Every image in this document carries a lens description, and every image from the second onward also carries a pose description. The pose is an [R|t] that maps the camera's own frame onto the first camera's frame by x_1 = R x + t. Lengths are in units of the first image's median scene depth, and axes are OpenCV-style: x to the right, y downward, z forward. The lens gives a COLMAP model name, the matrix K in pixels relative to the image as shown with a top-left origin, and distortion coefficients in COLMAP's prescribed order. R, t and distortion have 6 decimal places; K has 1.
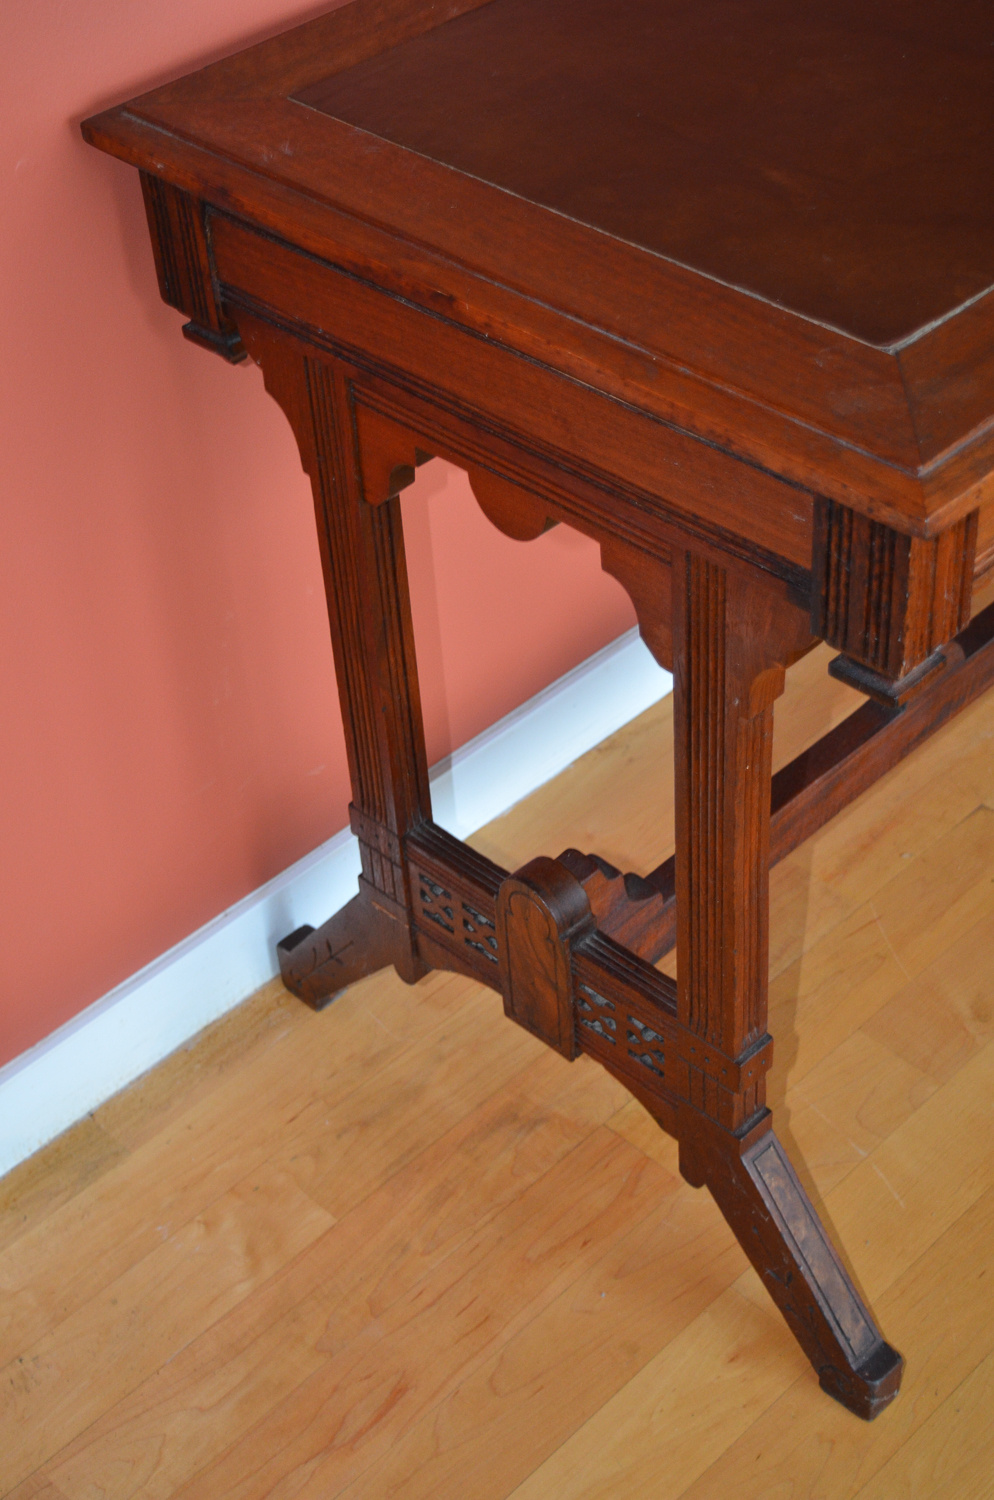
lens RADIAL K [[2287.3, 0, 497.0], [0, 2287.3, 750.0], [0, 0, 1]] dist [0.001268, 0.002883]
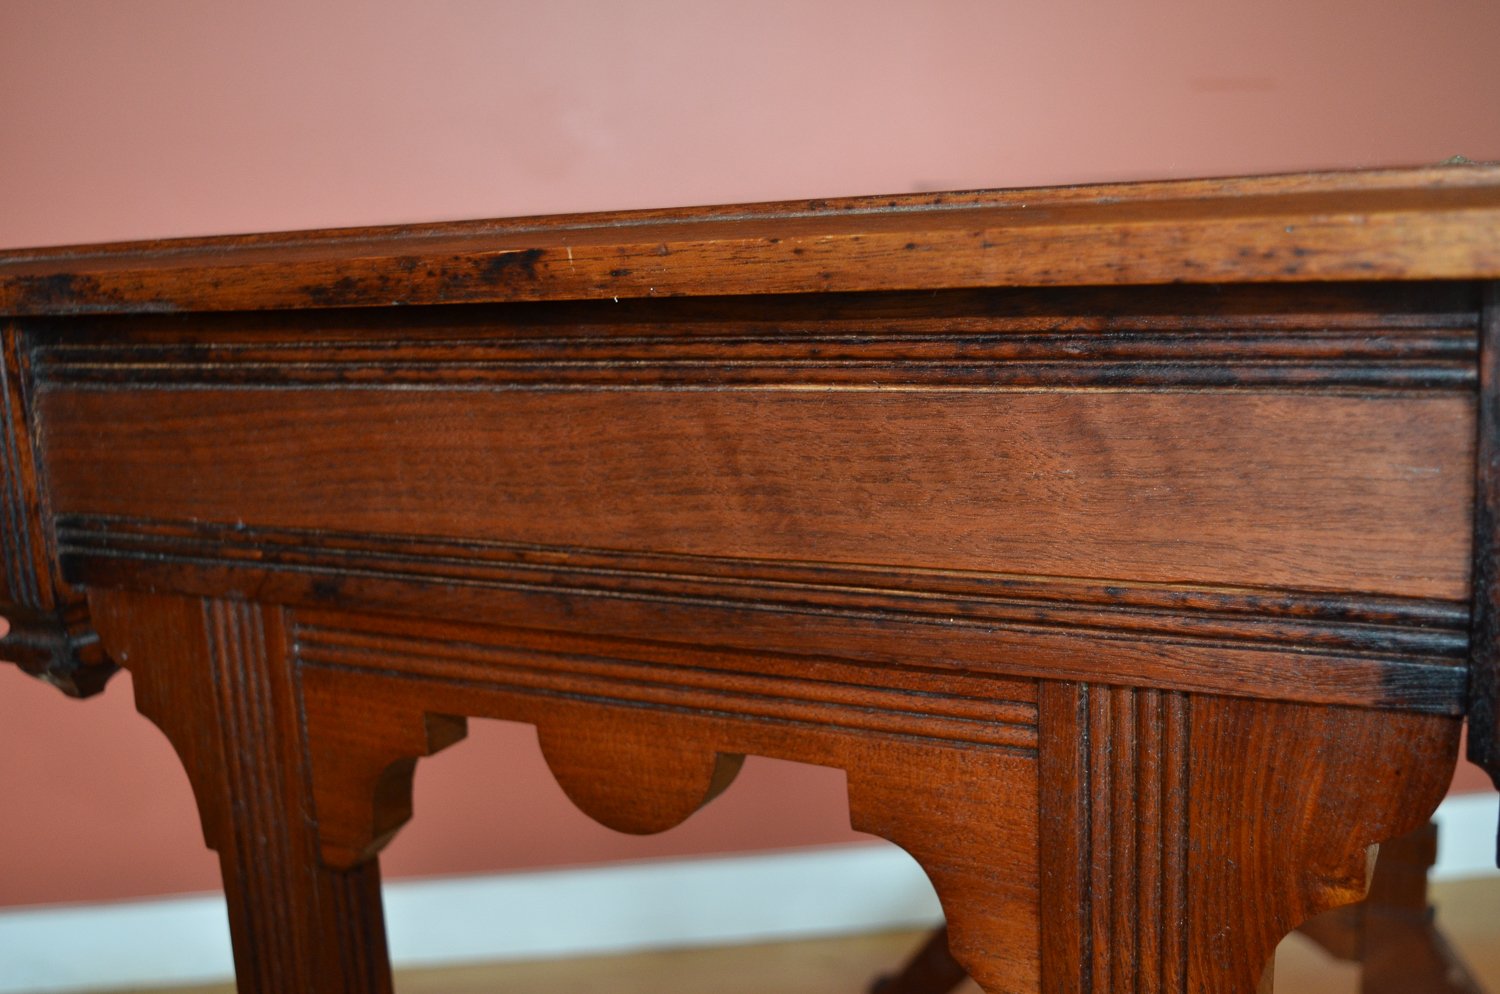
lens RADIAL K [[1582.4, 0, 743.6], [0, 1582.4, 586.0], [0, 0, 1]] dist [-0.077599, 0.011146]
pose [[0.959797, -0.047045, 0.276725, -0.067081], [0.174653, 0.871864, -0.457547, 0.027873], [-0.219742, 0.487483, 0.845029, 0.666953]]
